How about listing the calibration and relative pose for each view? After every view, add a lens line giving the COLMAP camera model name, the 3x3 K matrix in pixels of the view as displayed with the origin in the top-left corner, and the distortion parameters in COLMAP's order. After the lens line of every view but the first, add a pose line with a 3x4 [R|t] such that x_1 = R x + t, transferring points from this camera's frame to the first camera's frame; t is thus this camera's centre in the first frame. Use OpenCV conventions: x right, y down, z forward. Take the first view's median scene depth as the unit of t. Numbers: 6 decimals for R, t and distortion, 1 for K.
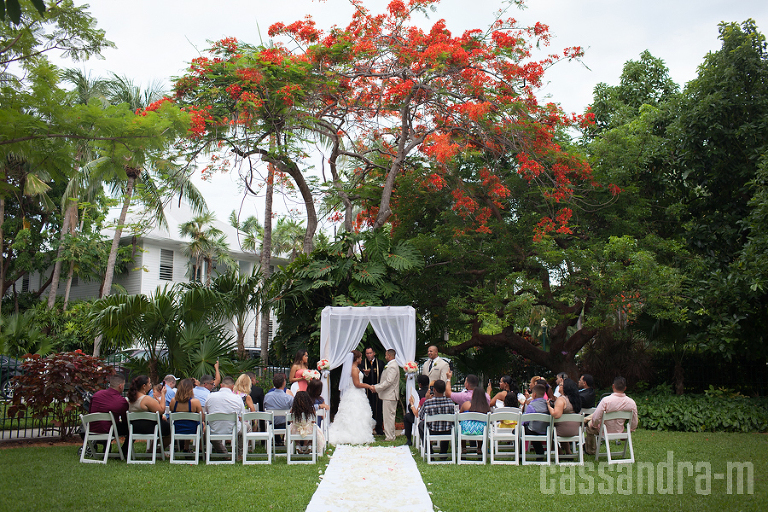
lens RADIAL K [[788.7, 0, 386.1], [0, 788.7, 252.1], [0, 0, 1]] dist [-0.051965, 0.000000]
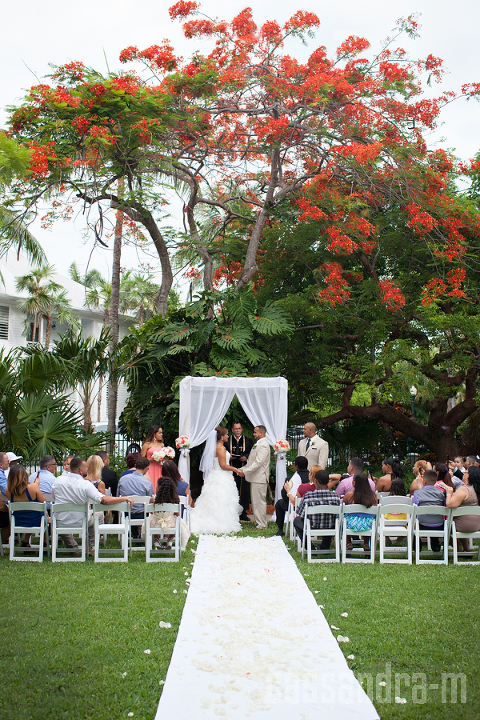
lens RADIAL K [[739.4, 0, 233.7], [0, 739.4, 356.4], [0, 0, 1]] dist [-0.051965, 0.000000]
pose [[0.999231, 0.010879, 0.037669, -0.053005], [-0.013726, 0.997000, 0.076174, -0.016239], [-0.036727, -0.076632, 0.996383, 0.173385]]
